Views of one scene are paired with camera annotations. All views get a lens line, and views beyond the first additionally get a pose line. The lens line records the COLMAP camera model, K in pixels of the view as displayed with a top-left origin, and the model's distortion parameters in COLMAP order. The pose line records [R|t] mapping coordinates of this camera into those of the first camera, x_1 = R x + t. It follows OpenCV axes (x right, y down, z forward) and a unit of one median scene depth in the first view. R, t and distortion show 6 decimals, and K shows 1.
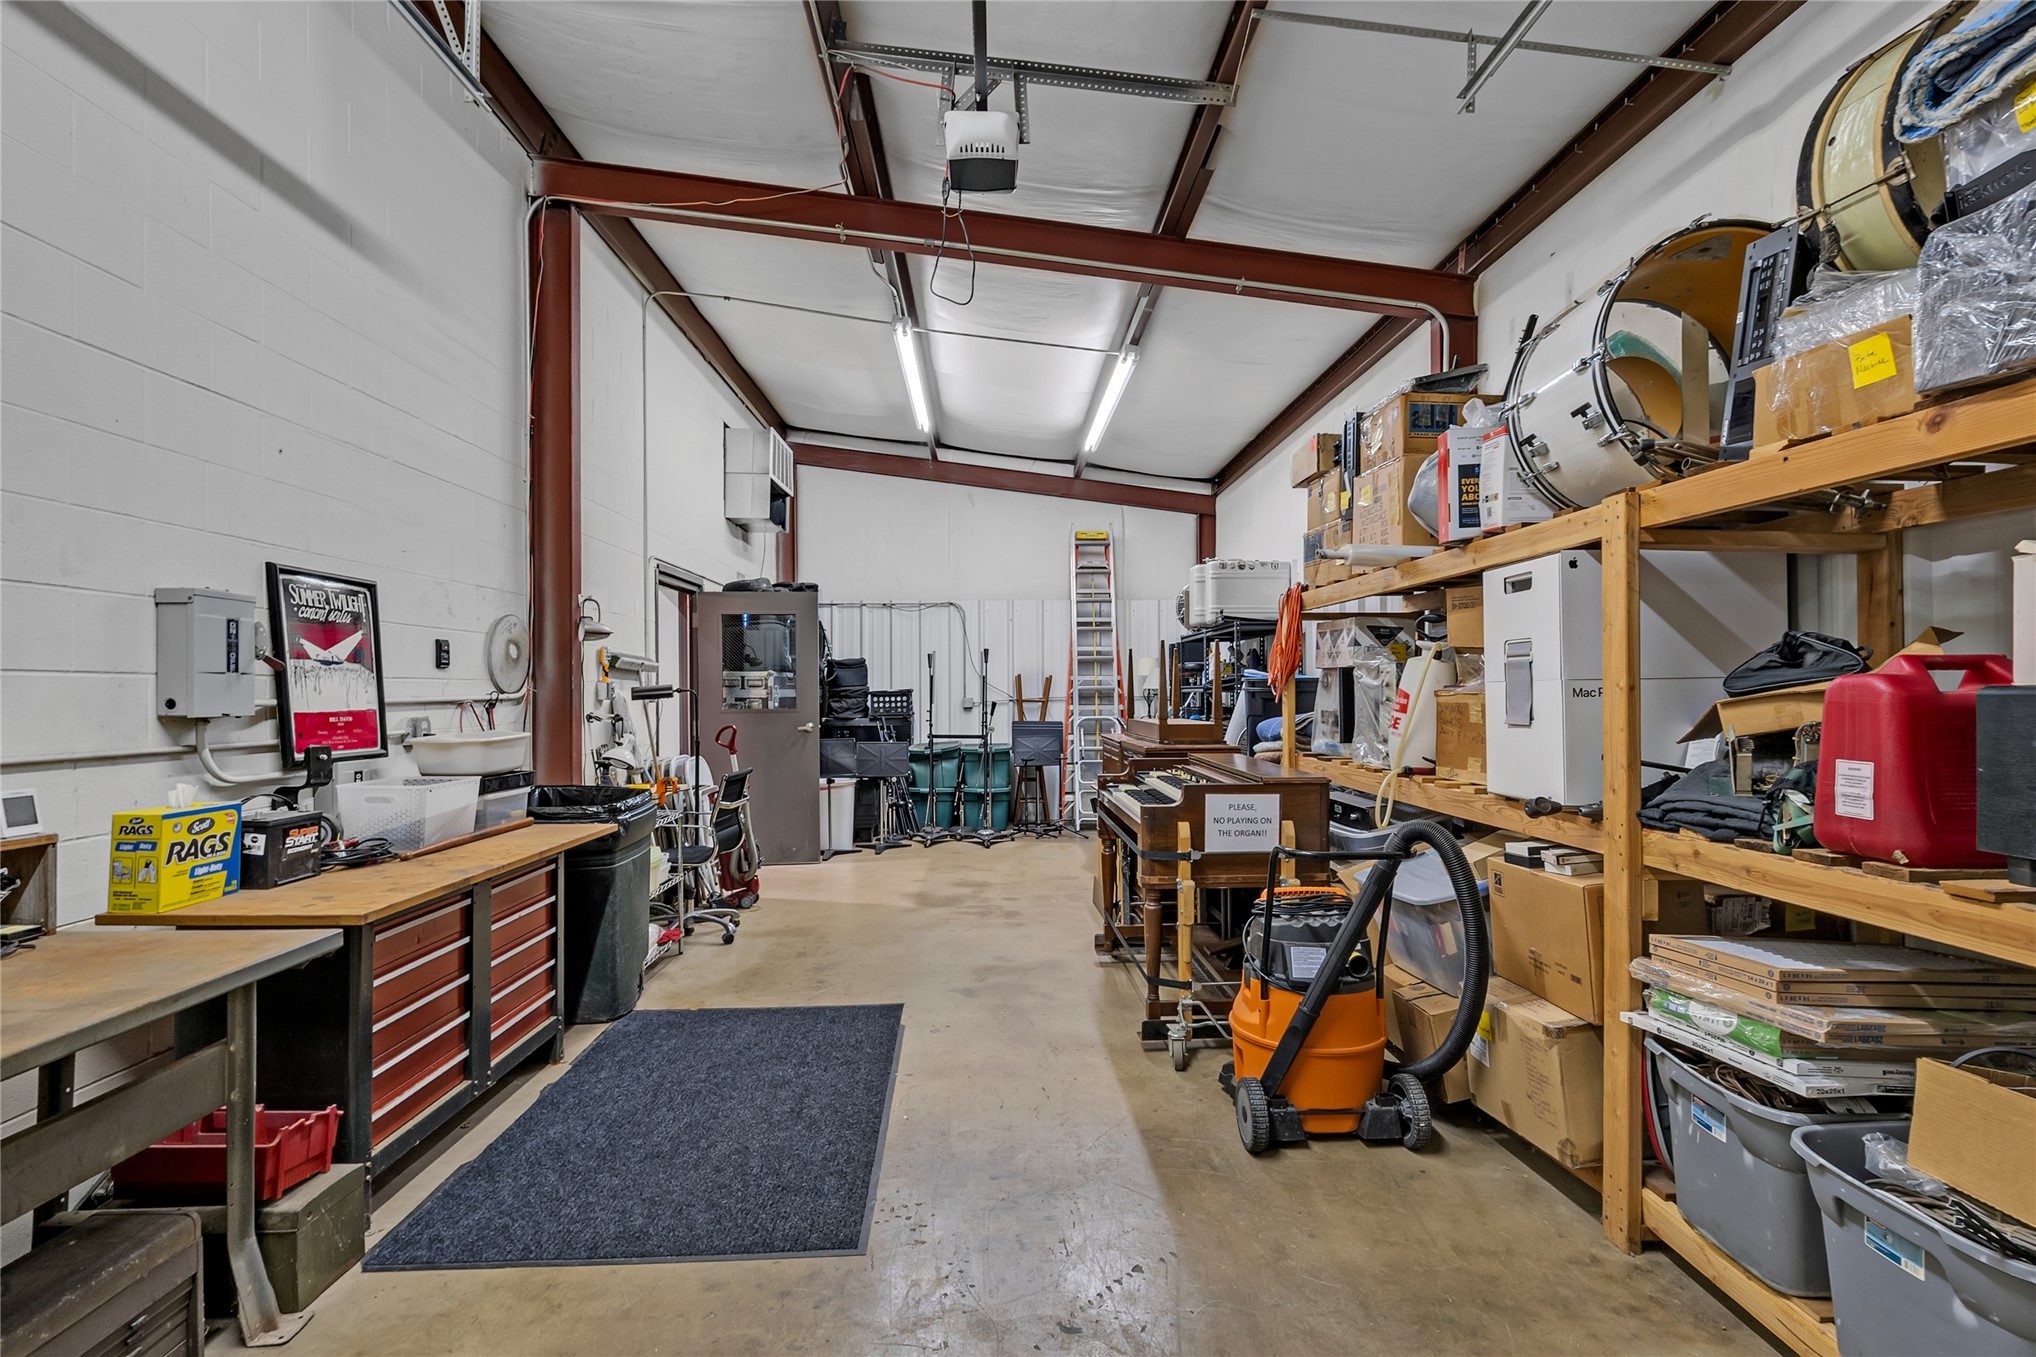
lens RADIAL K [[949.3, 0, 996.0], [0, 949.3, 692.1], [0, 0, 1]] dist [-0.007963, 0.000403]
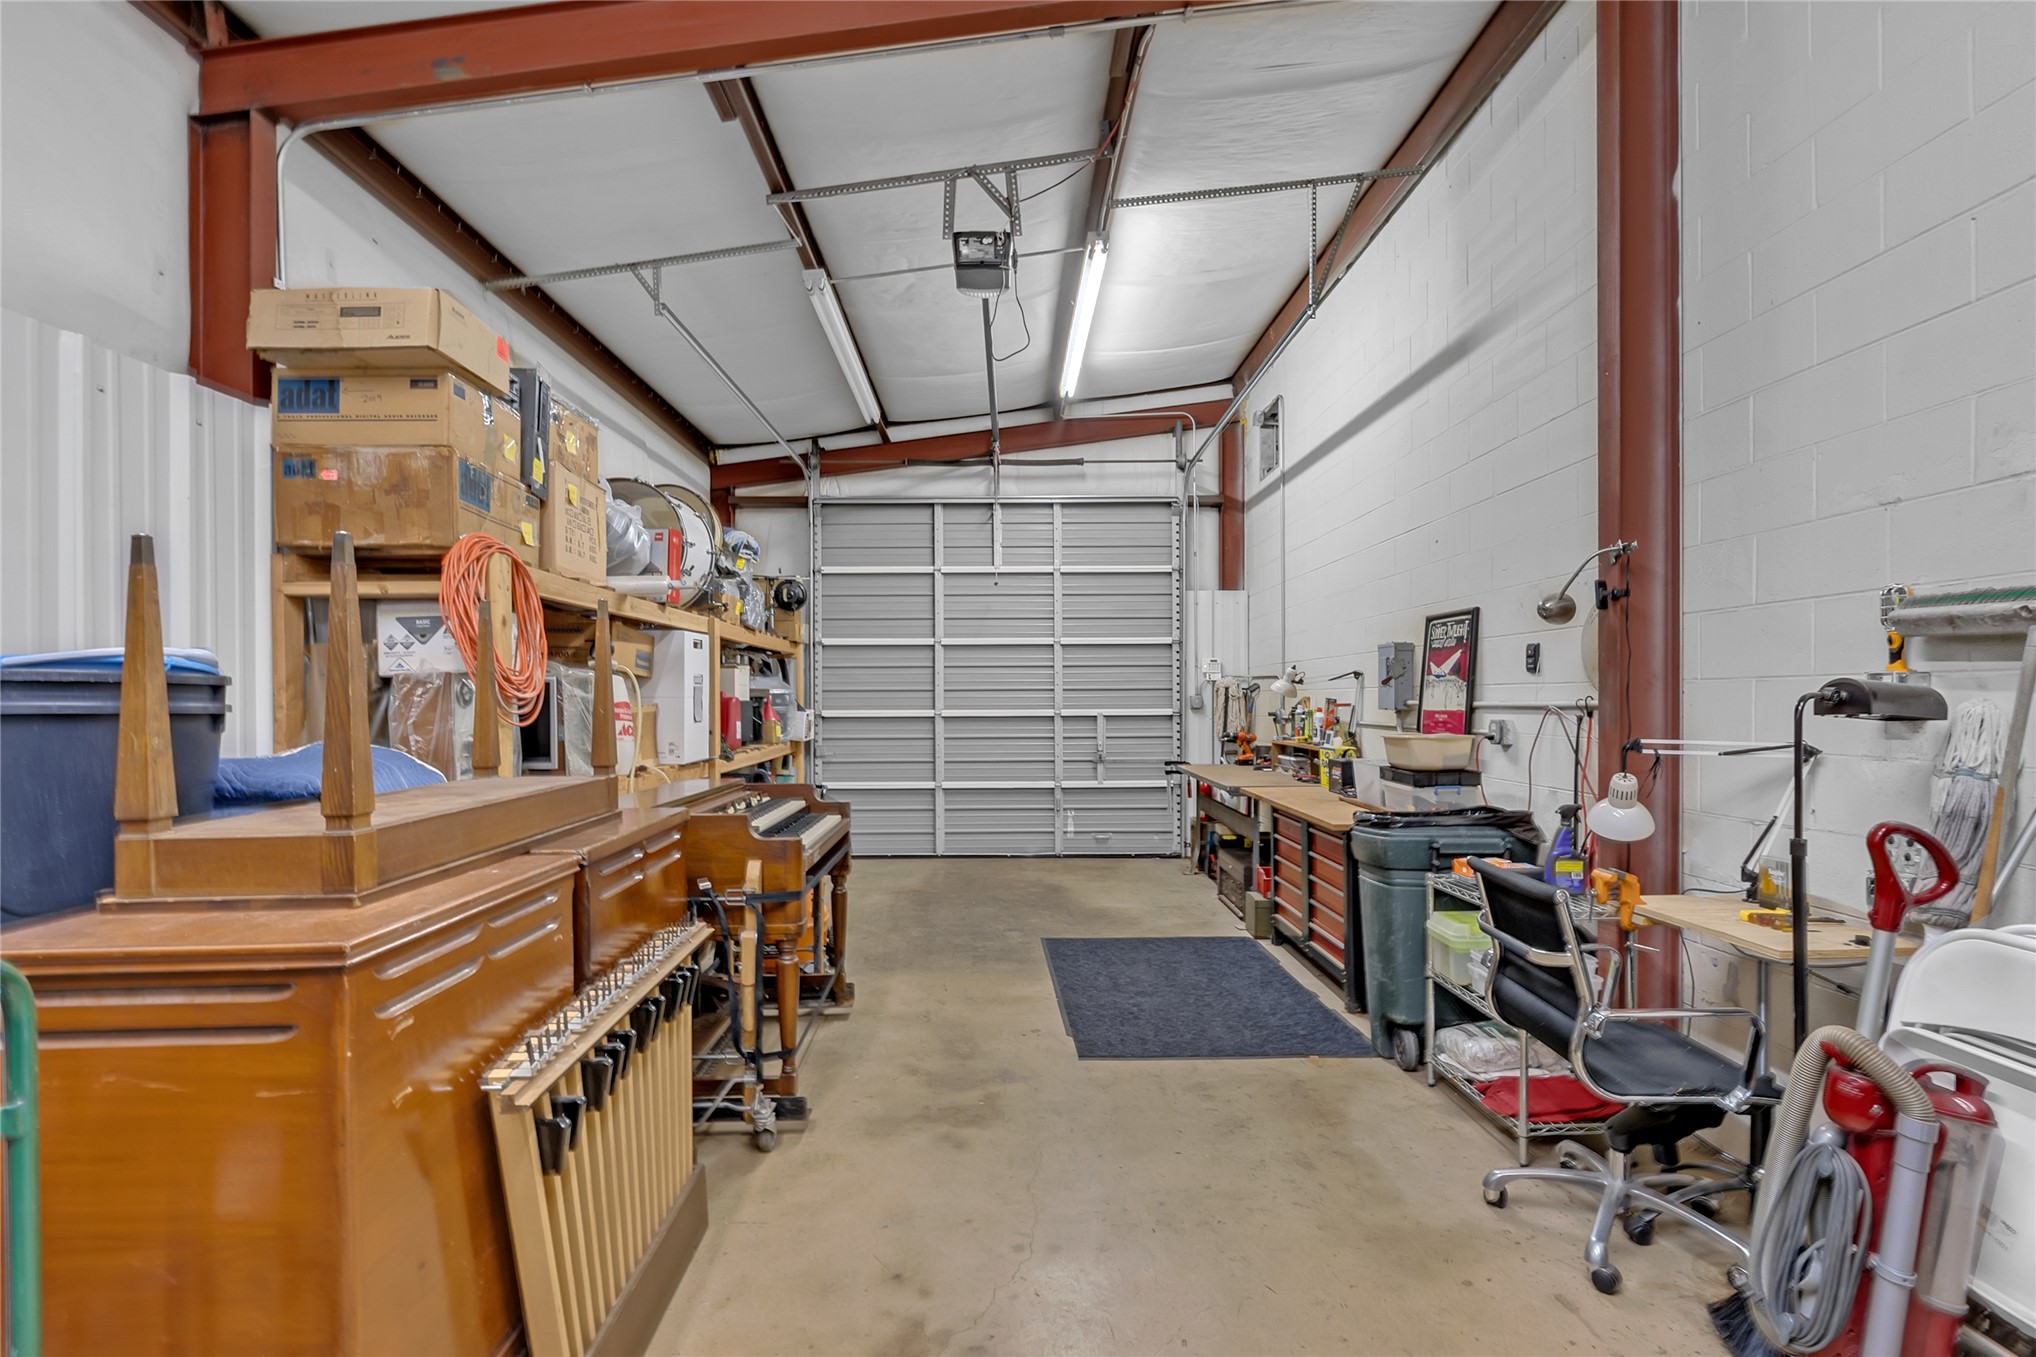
lens RADIAL K [[949.3, 0, 996.0], [0, 949.3, 692.1], [0, 0, 1]] dist [-0.007963, 0.000403]
pose [[-0.999956, 0.005894, 0.007250, -0.034866], [0.005917, 0.999977, 0.003195, -0.013405], [-0.007231, 0.003238, -0.999969, 2.200312]]
